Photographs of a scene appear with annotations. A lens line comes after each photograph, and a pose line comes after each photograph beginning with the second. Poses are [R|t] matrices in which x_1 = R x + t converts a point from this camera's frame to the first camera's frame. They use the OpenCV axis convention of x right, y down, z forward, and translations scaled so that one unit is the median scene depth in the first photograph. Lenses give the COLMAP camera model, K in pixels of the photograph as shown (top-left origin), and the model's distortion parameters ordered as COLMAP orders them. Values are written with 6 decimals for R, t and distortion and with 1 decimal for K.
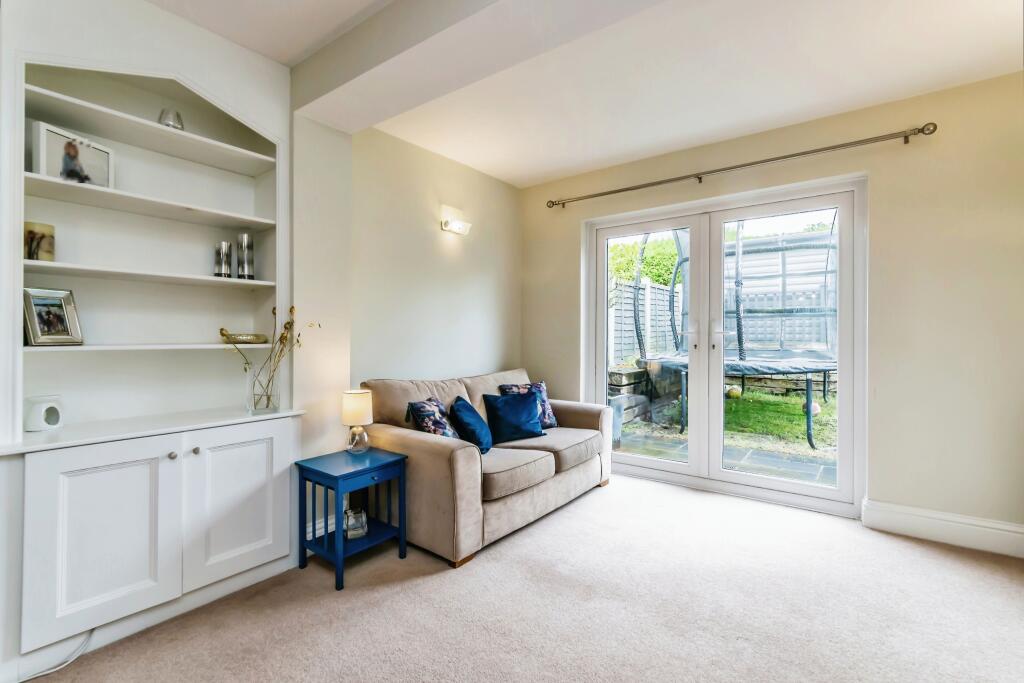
lens RADIAL K [[469.7, 0, 512.0], [0, 469.7, 341.5], [0, 0, 1]] dist [-0.003706, -0.000235]
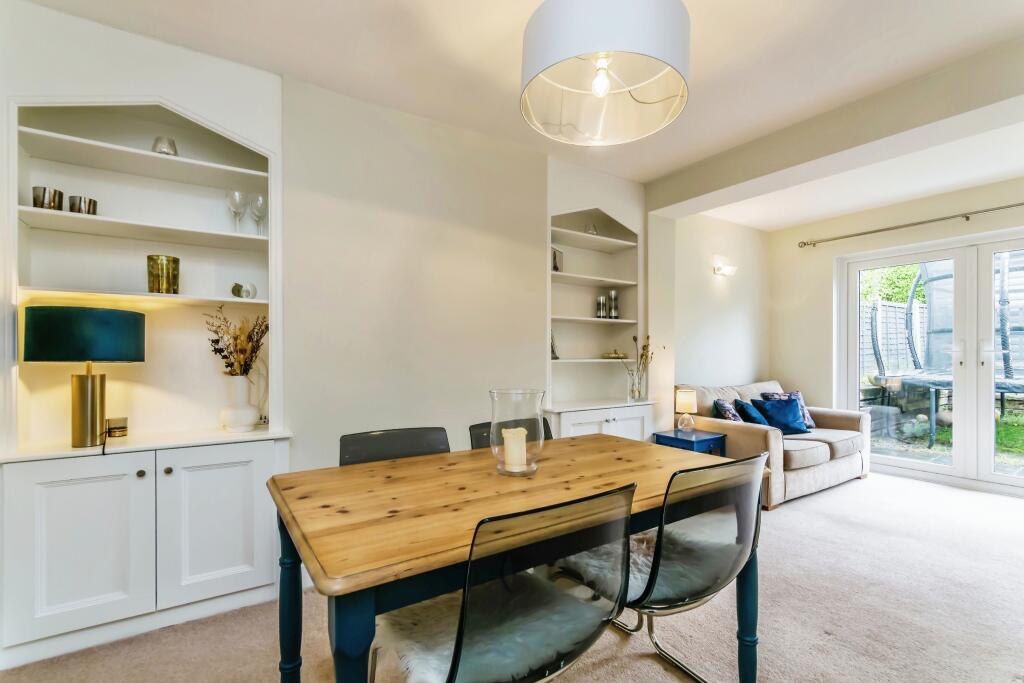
lens RADIAL K [[462.1, 0, 509.7], [0, 462.1, 355.5], [0, 0, 1]] dist [0.003926, 0.000476]
pose [[0.941455, 0.001446, -0.337136, -0.261755], [-0.004120, 0.999965, -0.007214, 0.004095], [0.337114, 0.008180, 0.941428, -0.432004]]
